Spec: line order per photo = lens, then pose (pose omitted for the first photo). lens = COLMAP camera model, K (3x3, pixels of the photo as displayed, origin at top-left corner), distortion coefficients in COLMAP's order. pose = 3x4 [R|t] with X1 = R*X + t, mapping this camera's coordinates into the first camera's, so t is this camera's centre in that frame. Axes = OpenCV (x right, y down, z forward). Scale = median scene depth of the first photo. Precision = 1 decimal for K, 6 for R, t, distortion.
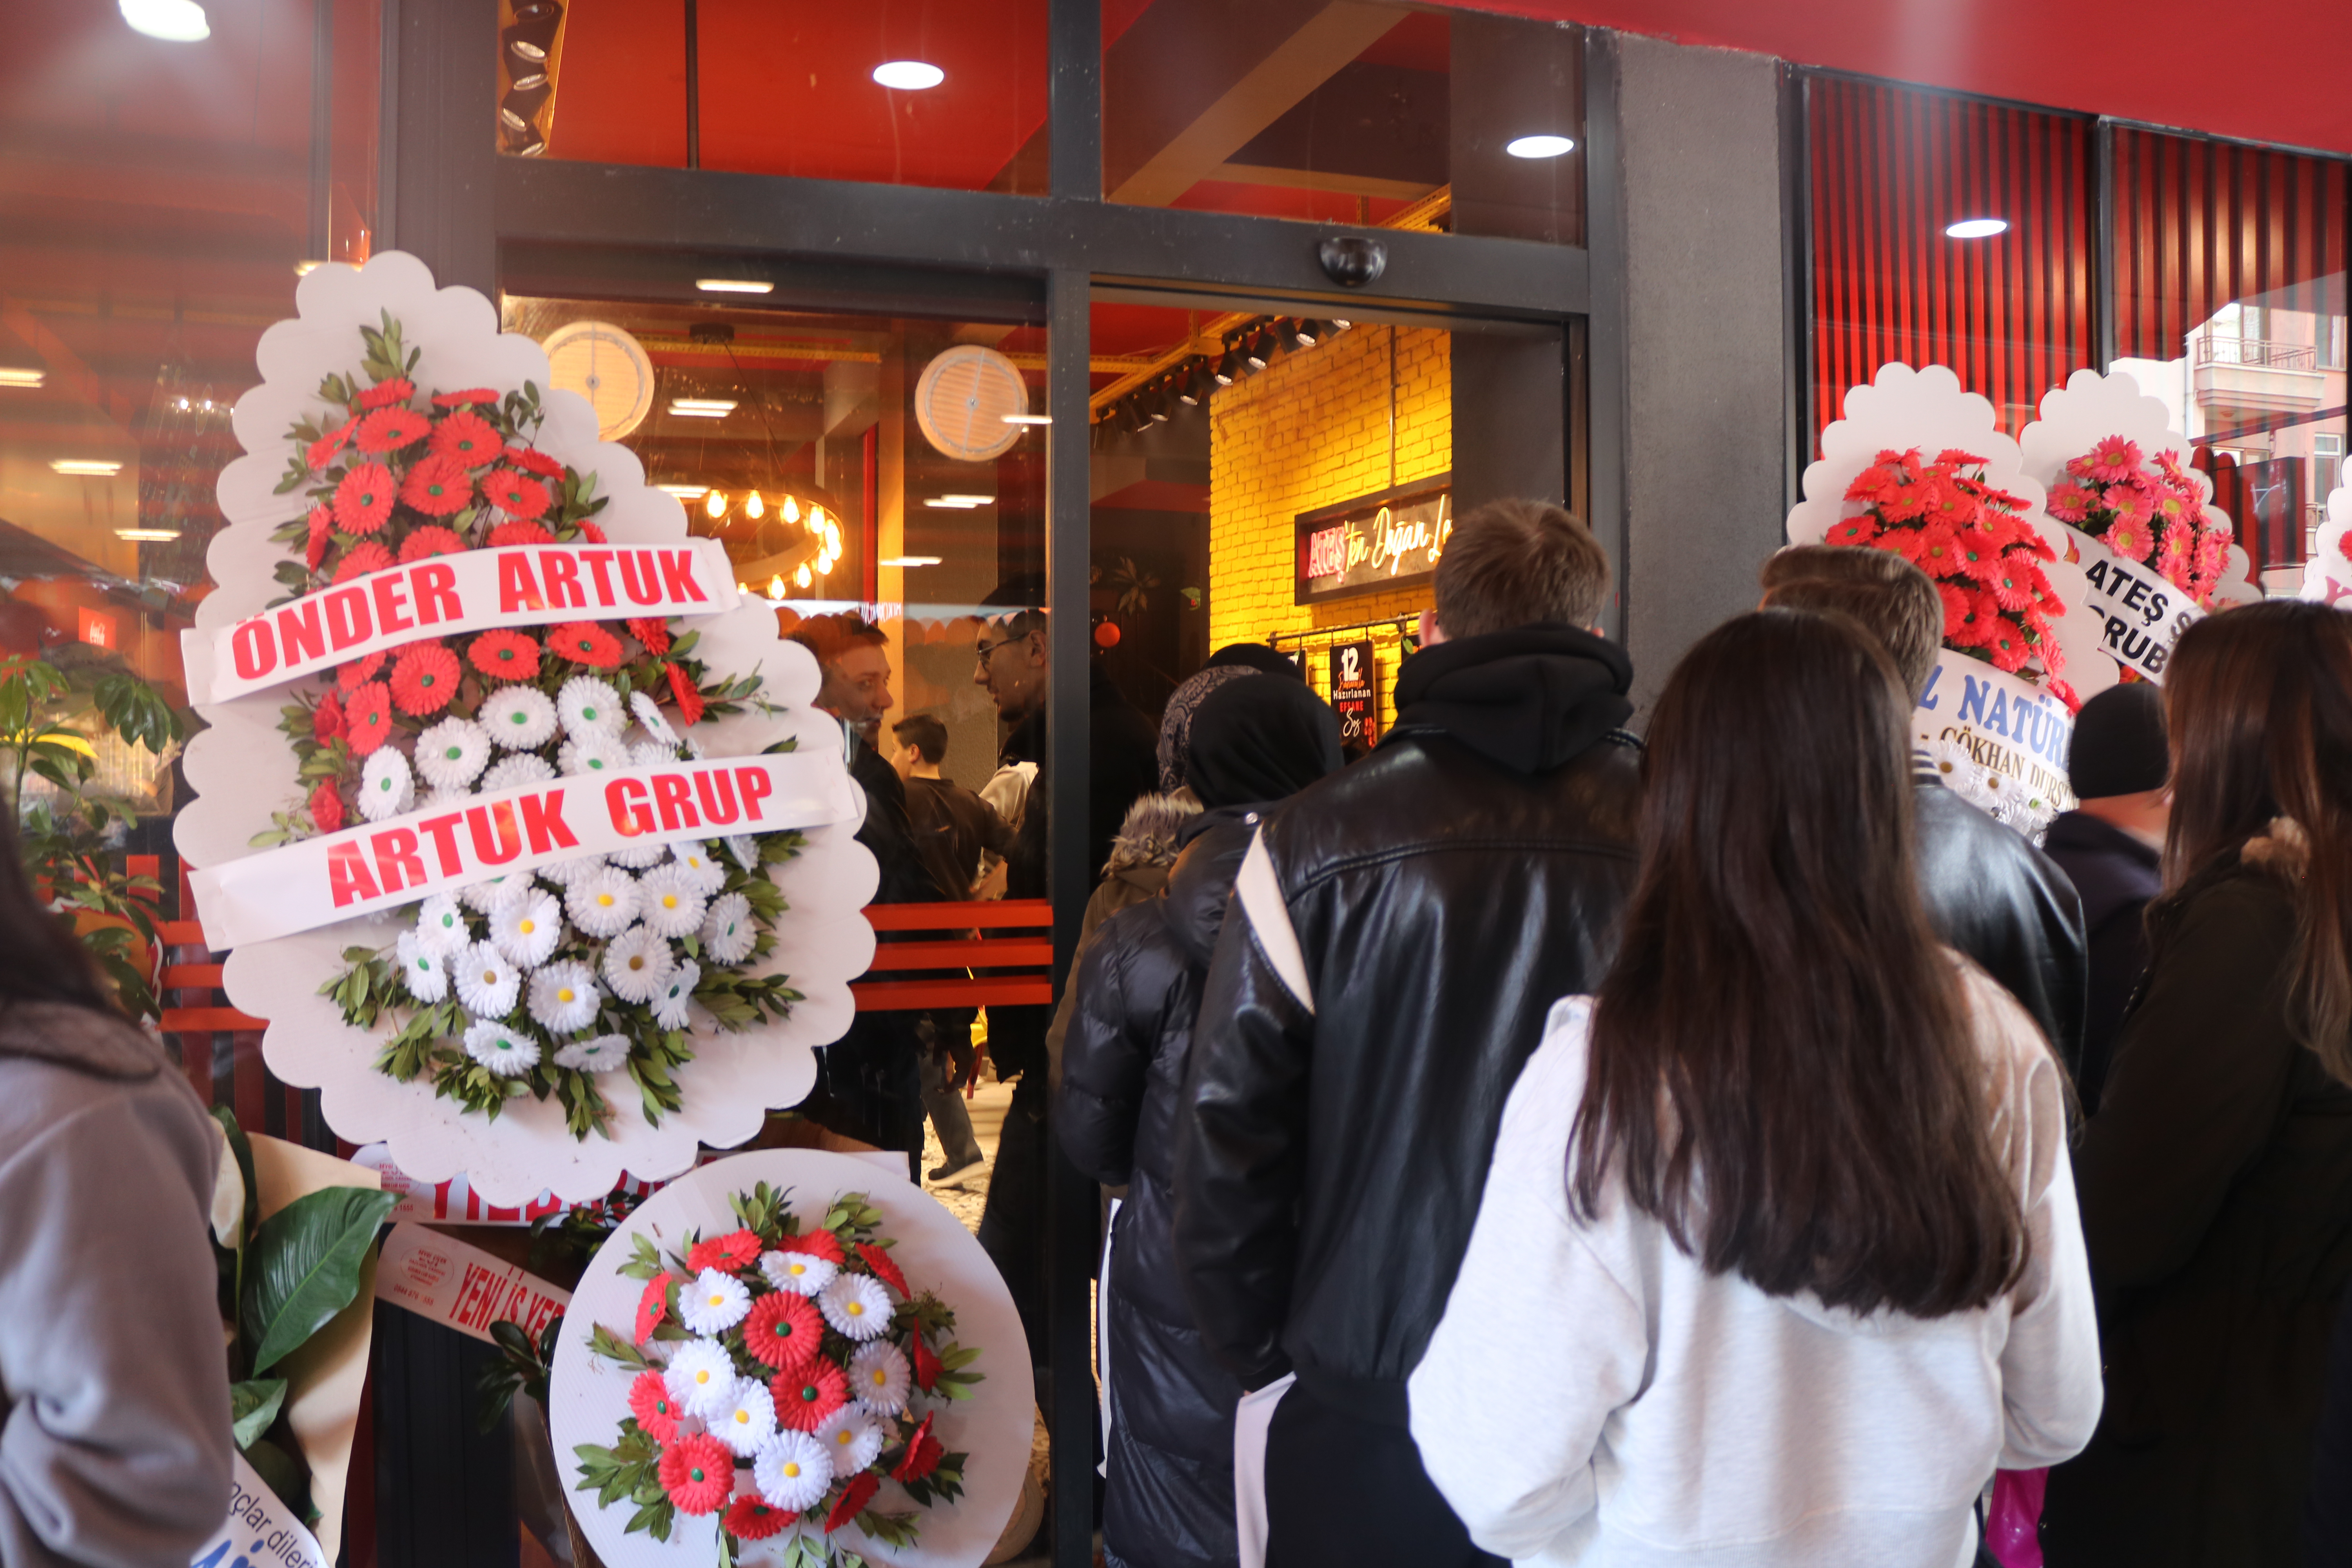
lens RADIAL K [[1904.3, 0, 1139.1], [0, 1904.3, 794.2], [0, 0, 1]] dist [-0.136677, 0.072122]
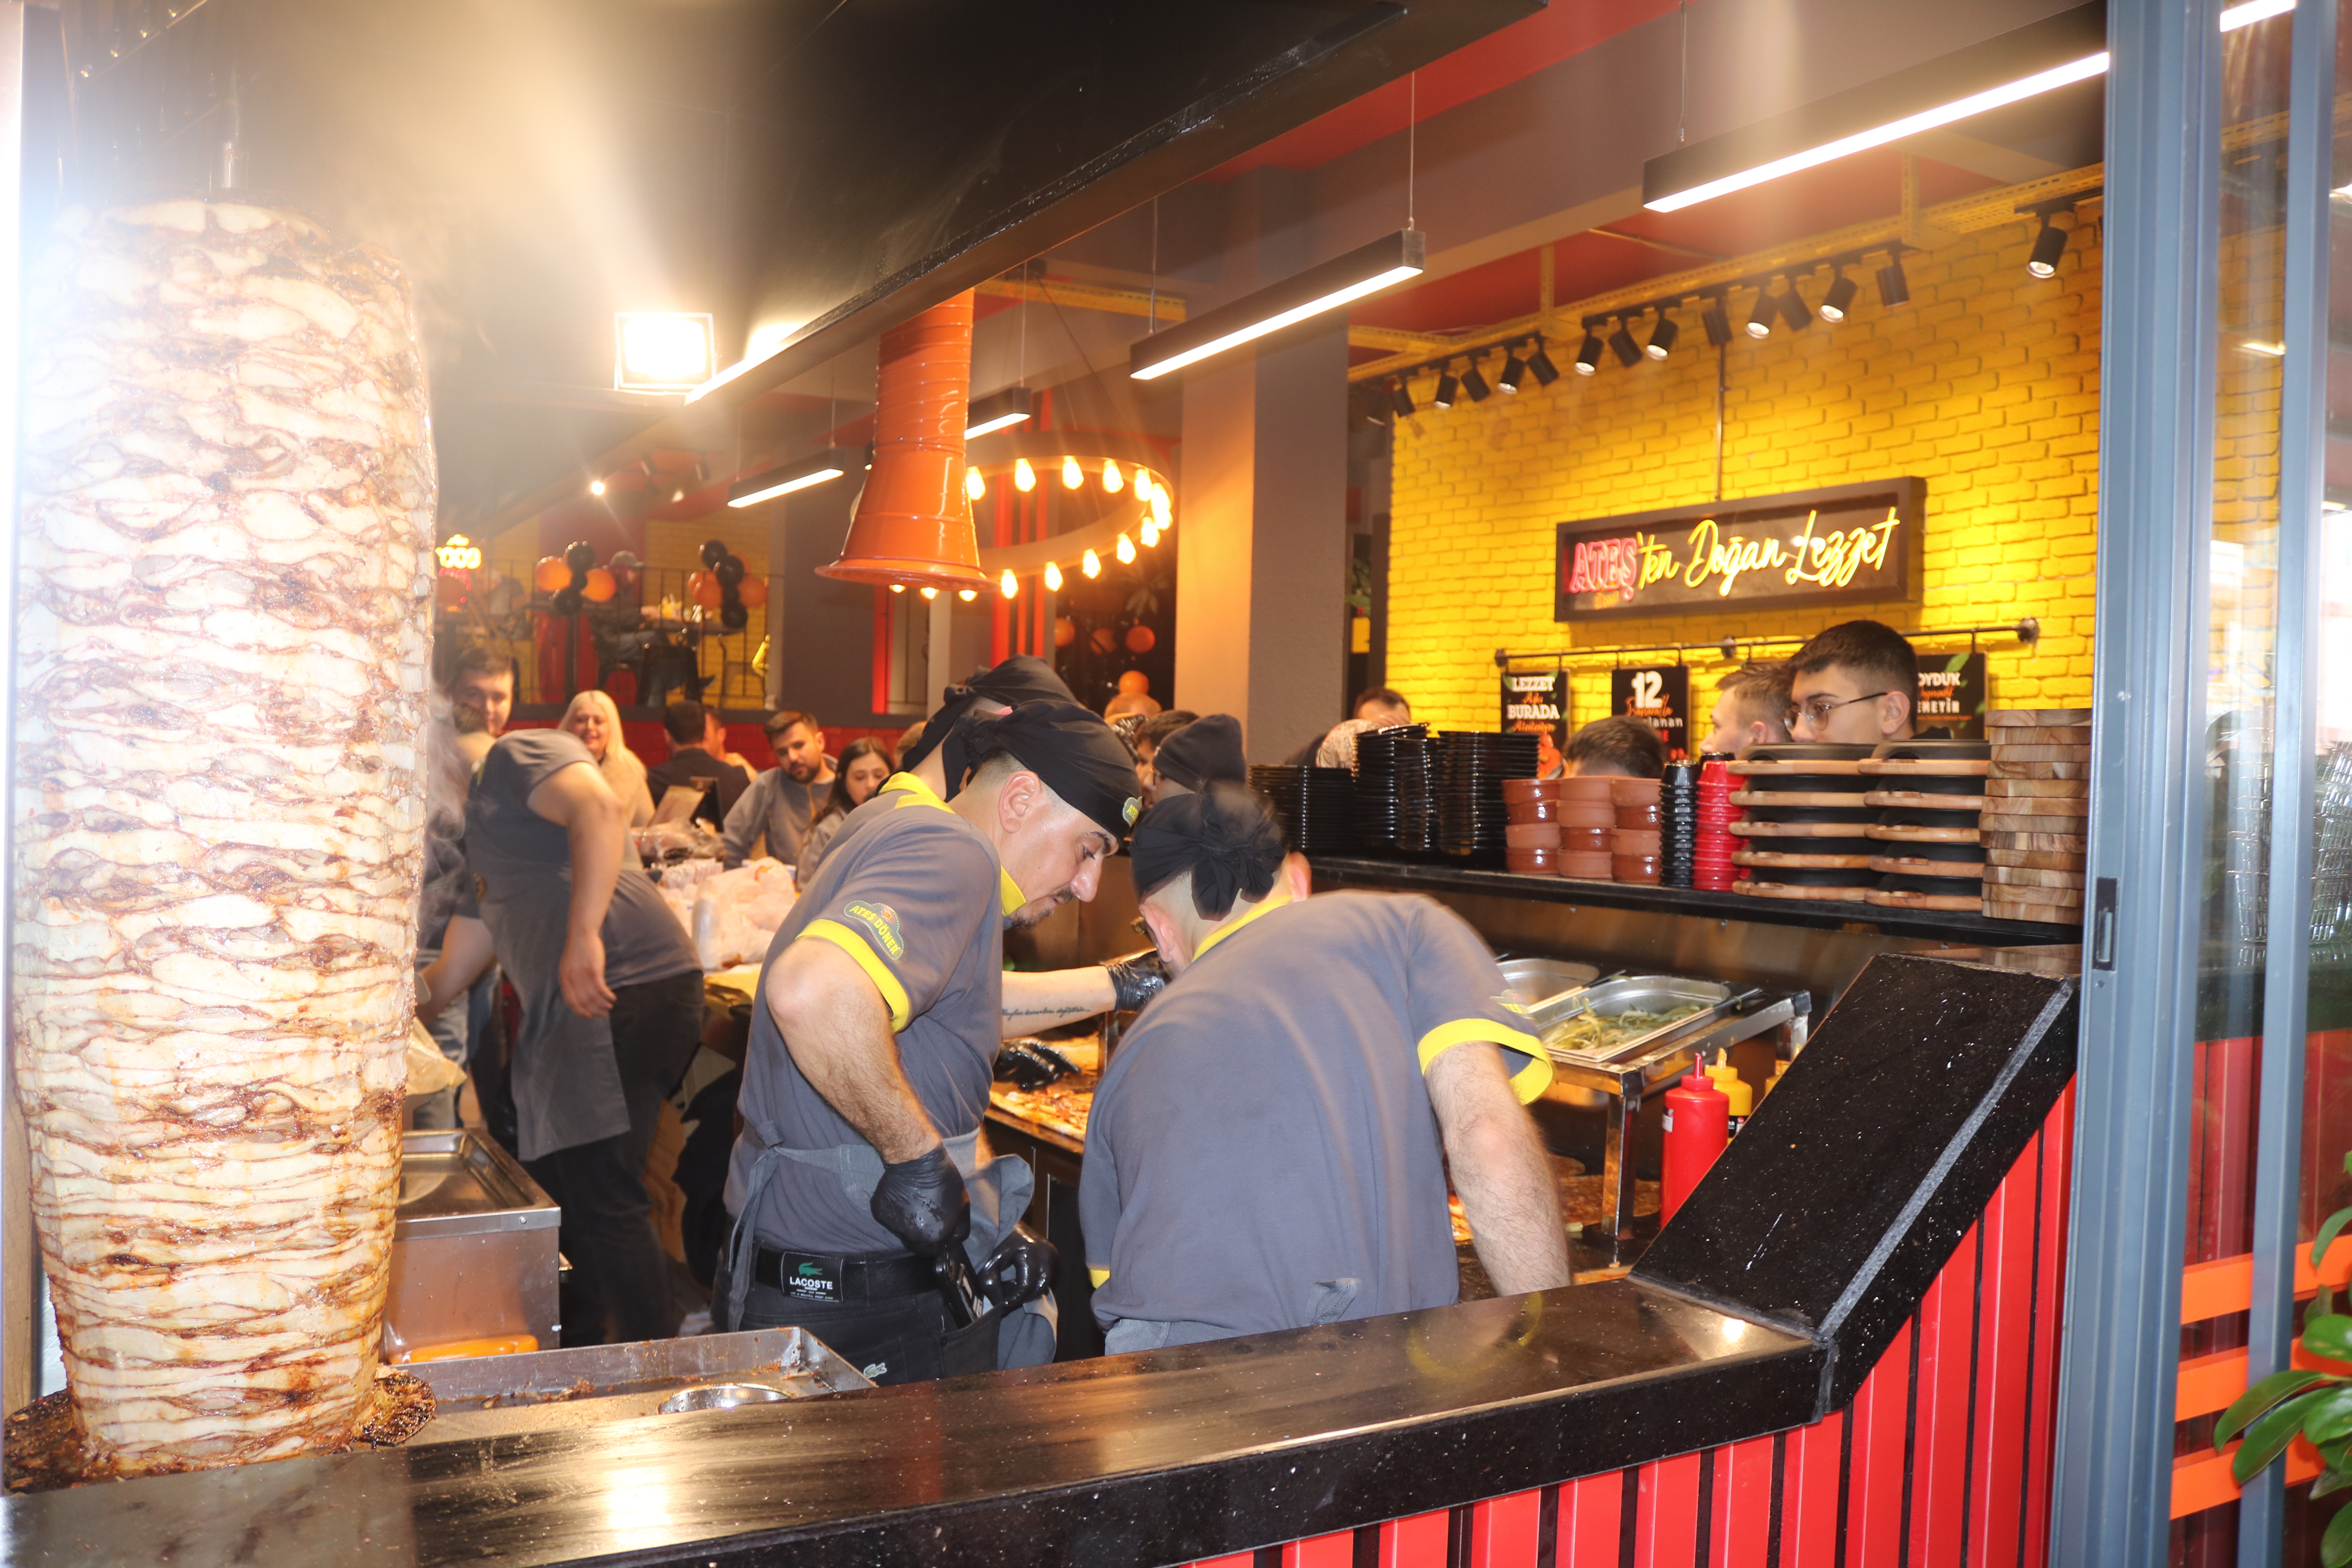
lens RADIAL K [[1904.3, 0, 1171.1], [0, 1904.3, 782.7], [0, 0, 1]] dist [-0.136677, 0.072122]
pose [[0.980566, 0.043566, 0.191293, -0.993357], [-0.040388, 0.998974, -0.020480, 0.013021], [-0.191989, 0.012356, 0.981319, 0.556046]]
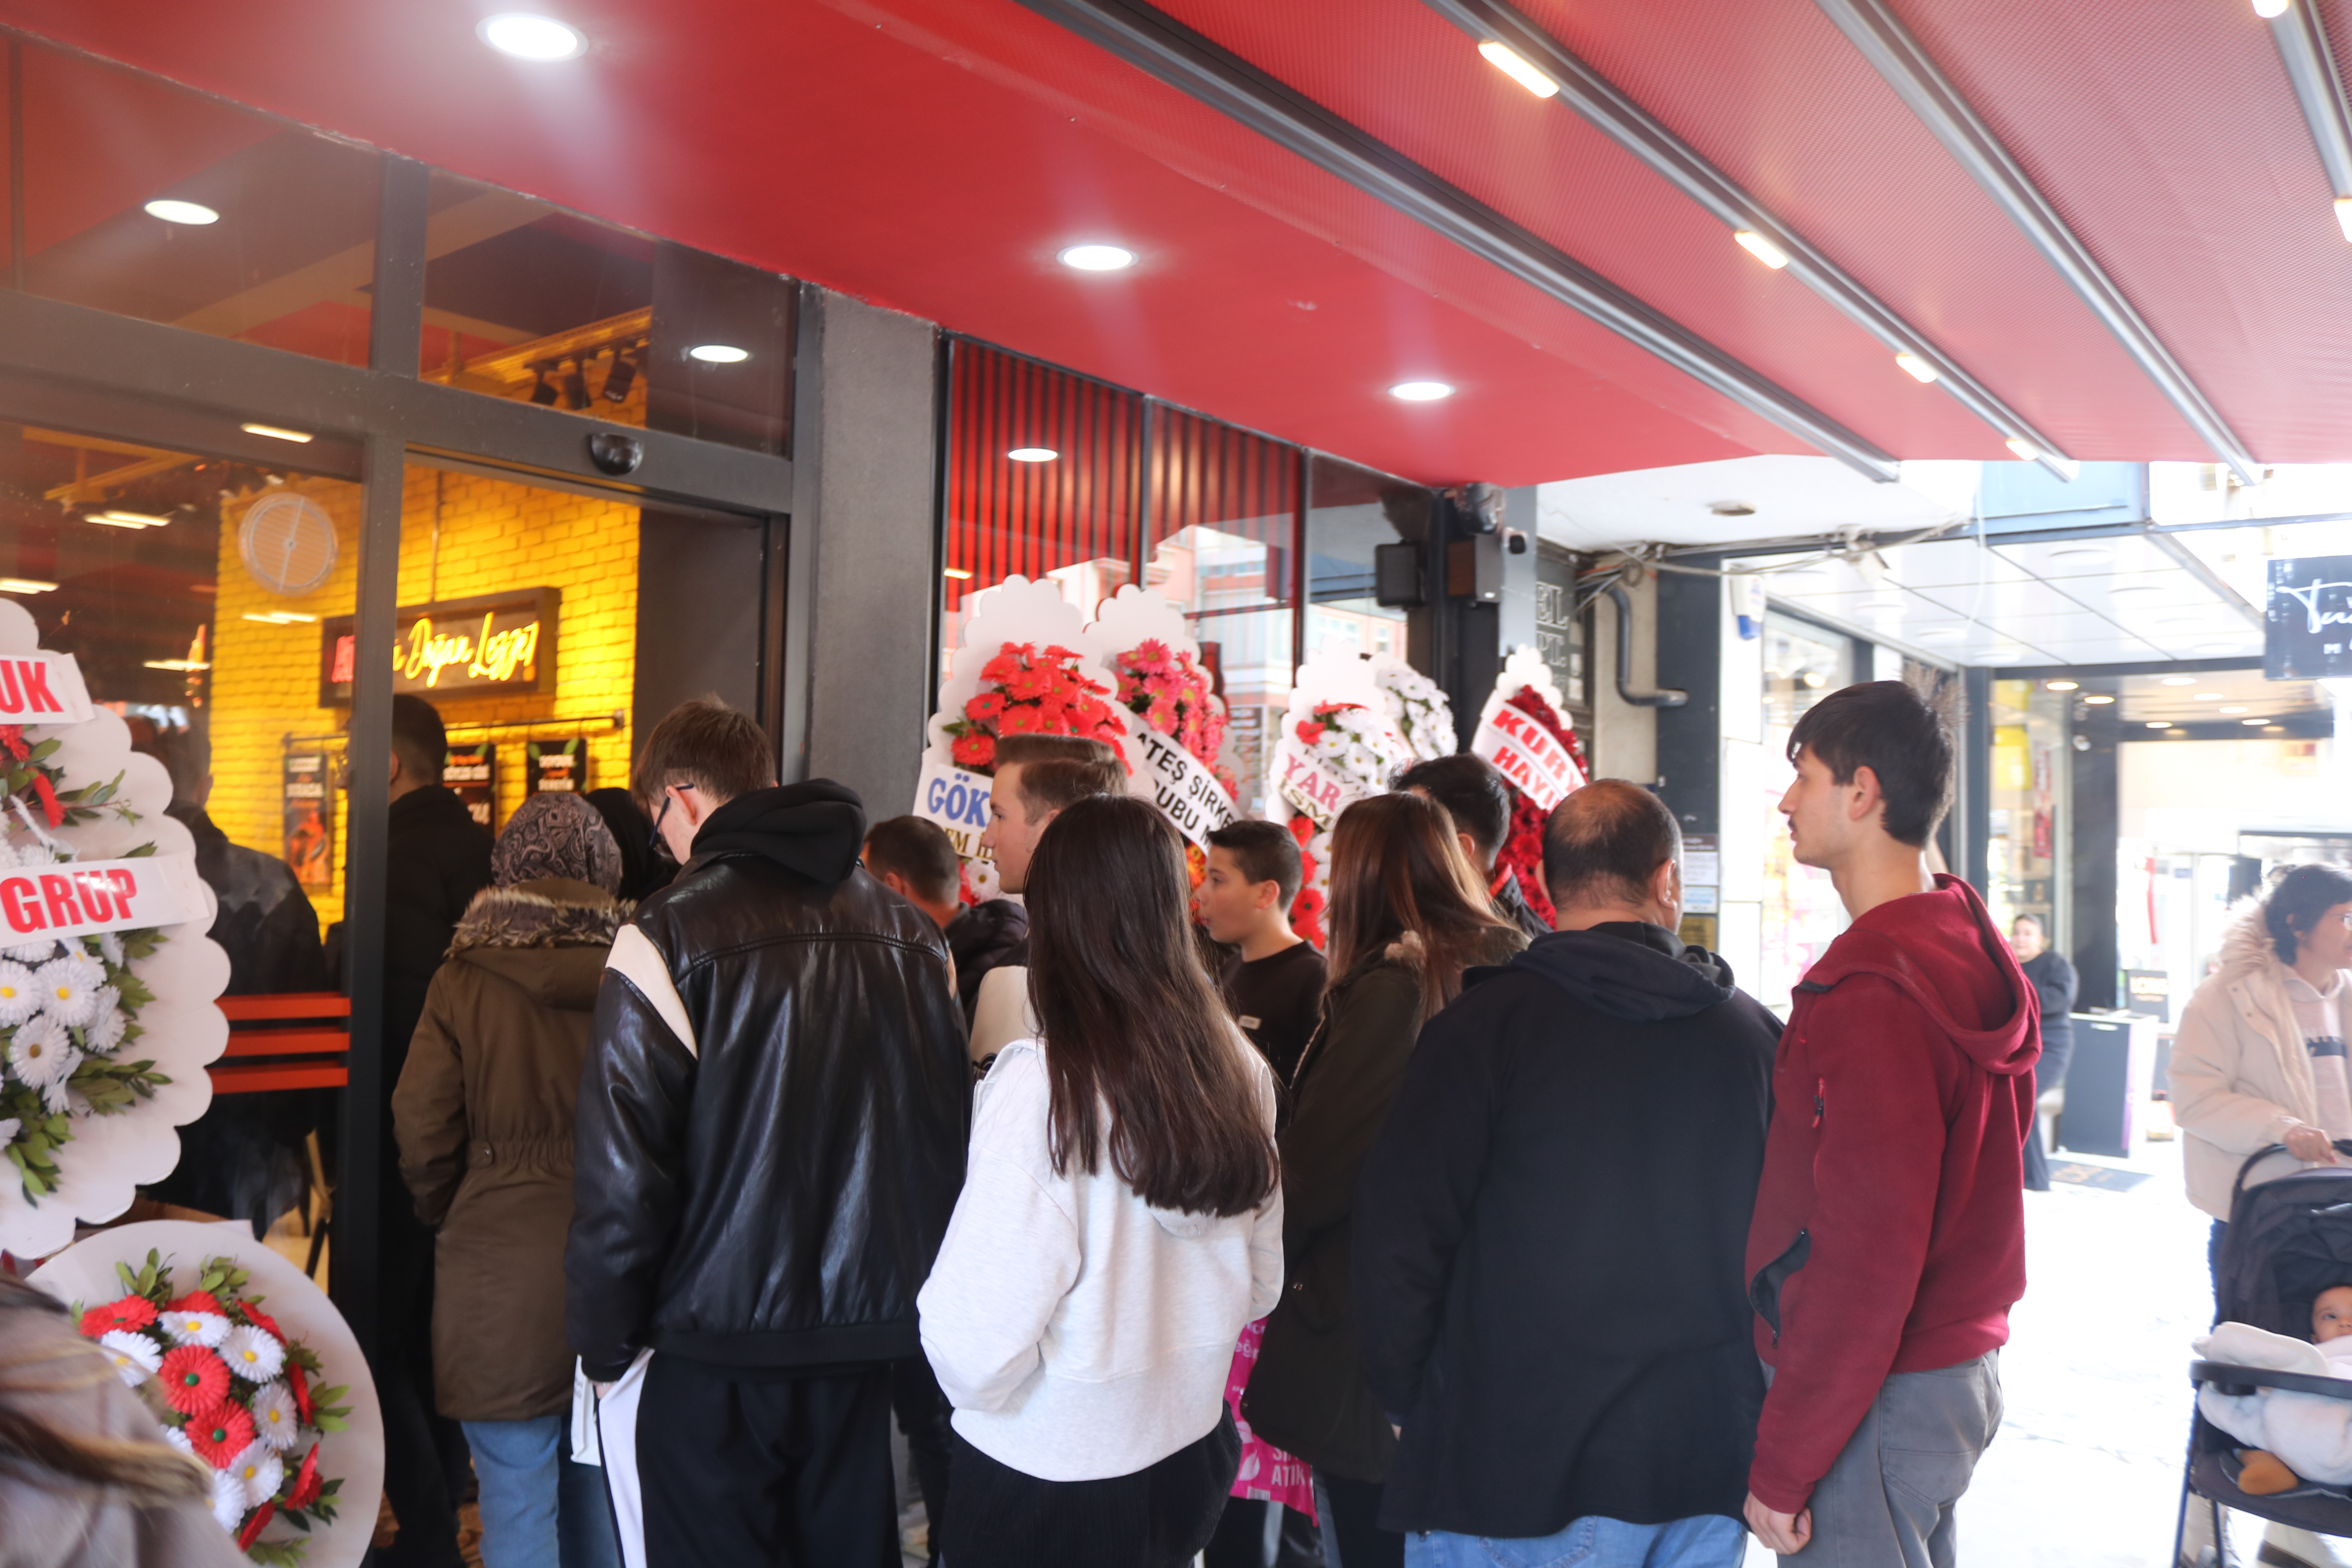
lens RADIAL K [[1904.3, 0, 1133.6], [0, 1904.3, 804.6], [0, 0, 1]] dist [-0.136677, 0.072122]
pose [[0.846811, 0.039593, 0.530418, -0.264066], [-0.012184, 0.998408, -0.055074, -0.000509], [-0.531754, 0.040175, 0.845946, -0.192250]]
